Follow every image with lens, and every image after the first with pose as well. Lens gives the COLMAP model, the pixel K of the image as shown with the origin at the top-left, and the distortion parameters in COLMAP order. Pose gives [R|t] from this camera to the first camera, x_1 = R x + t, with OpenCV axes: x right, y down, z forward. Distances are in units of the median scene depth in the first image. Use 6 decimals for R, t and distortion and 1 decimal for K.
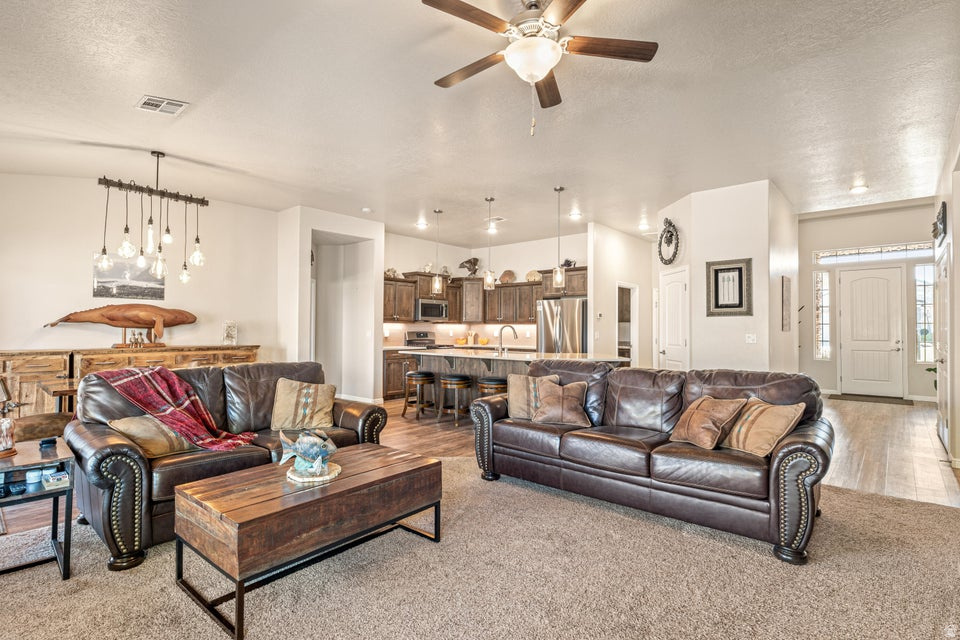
lens RADIAL K [[477.0, 0, 476.6], [0, 477.0, 319.8], [0, 0, 1]] dist [0.007013, 0.001014]
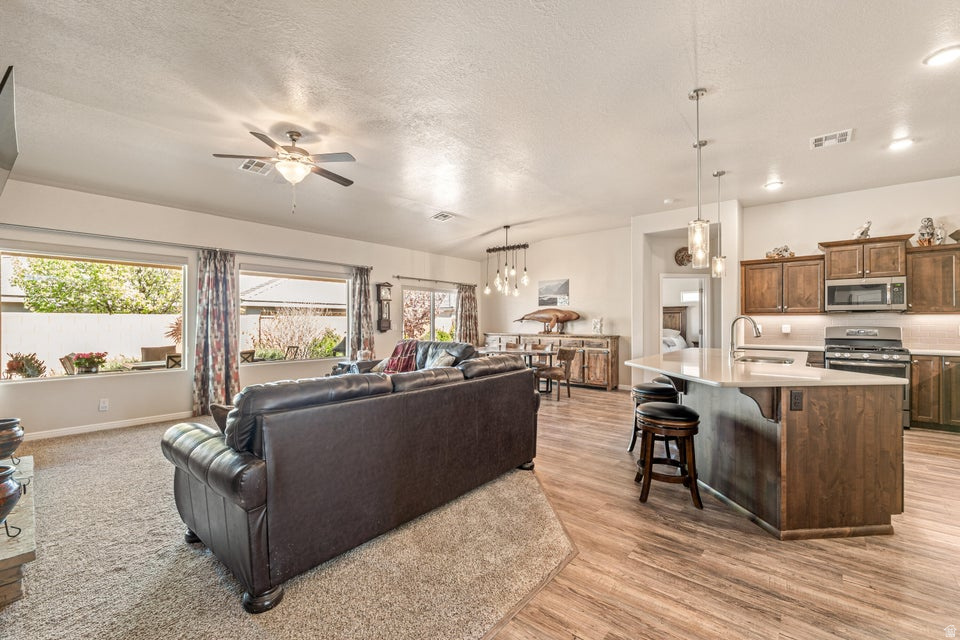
lens RADIAL K [[395.1, 0, 481.0], [0, 395.1, 318.7], [0, 0, 1]] dist [-0.011206, 0.001038]
pose [[0.009575, -0.013606, -0.999862, 0.466564], [0.016892, 0.999767, -0.013443, 0.012222], [0.999811, -0.016761, 0.009803, 0.491875]]
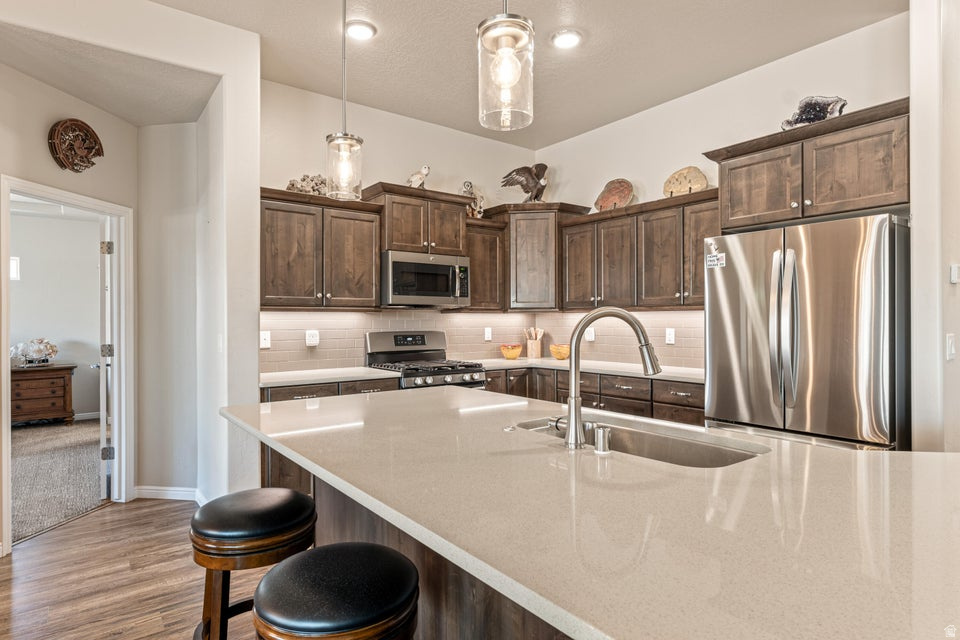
lens RADIAL K [[545.1, 0, 478.0], [0, 545.1, 318.6], [0, 0, 1]] dist [0.002406, -0.001904]
pose [[0.981888, -0.010688, -0.189159, 0.040367], [0.013156, 0.999844, 0.011797, 0.008669], [0.189003, -0.014072, 0.981876, 0.575497]]
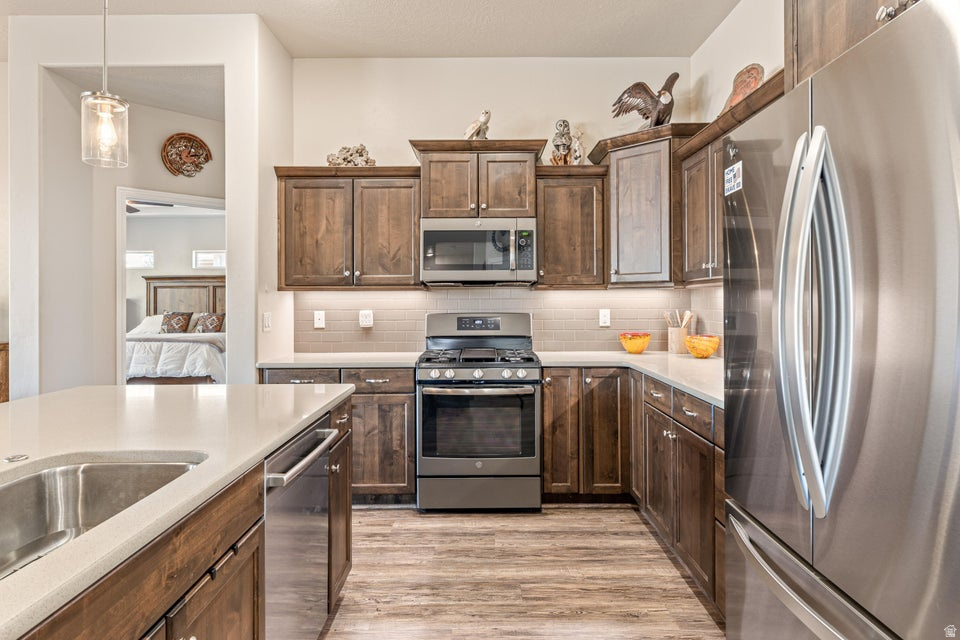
lens RADIAL K [[545.1, 0, 477.0], [0, 545.1, 297.4], [0, 0, 1]] dist [0.002406, -0.001904]
pose [[0.657343, -0.011350, -0.753506, 0.206759], [0.021498, 0.999762, 0.003695, 0.012151], [0.753285, -0.018627, 0.657430, 0.787844]]
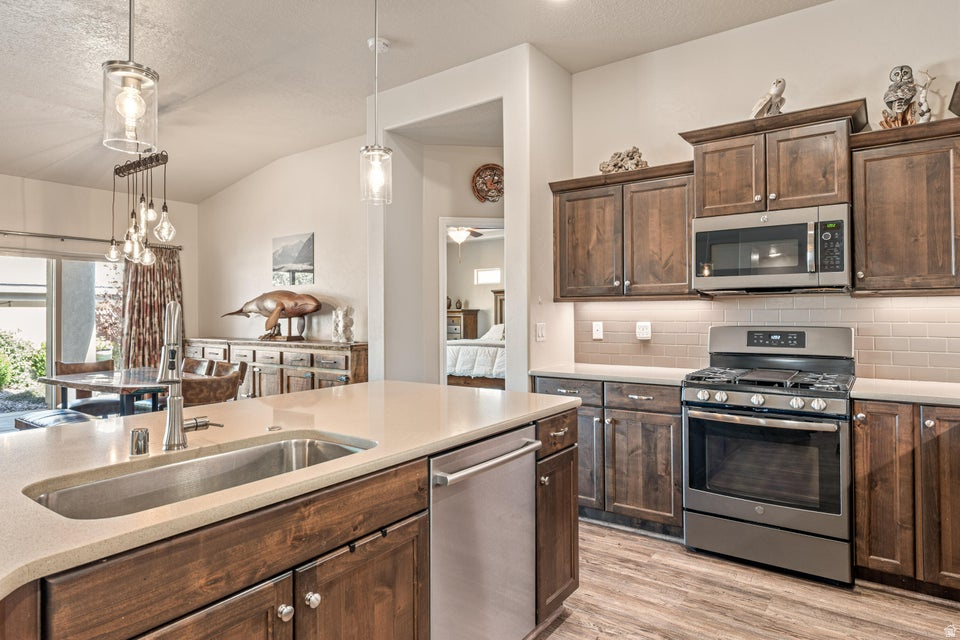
lens RADIAL K [[554.9, 0, 481.1], [0, 554.9, 306.0], [0, 0, 1]] dist [0.004767, -0.002217]
pose [[0.094548, -0.016244, -0.995388, 0.225303], [0.025217, 0.999585, -0.013917, 0.013116], [0.995201, -0.023785, 0.094918, 0.848101]]
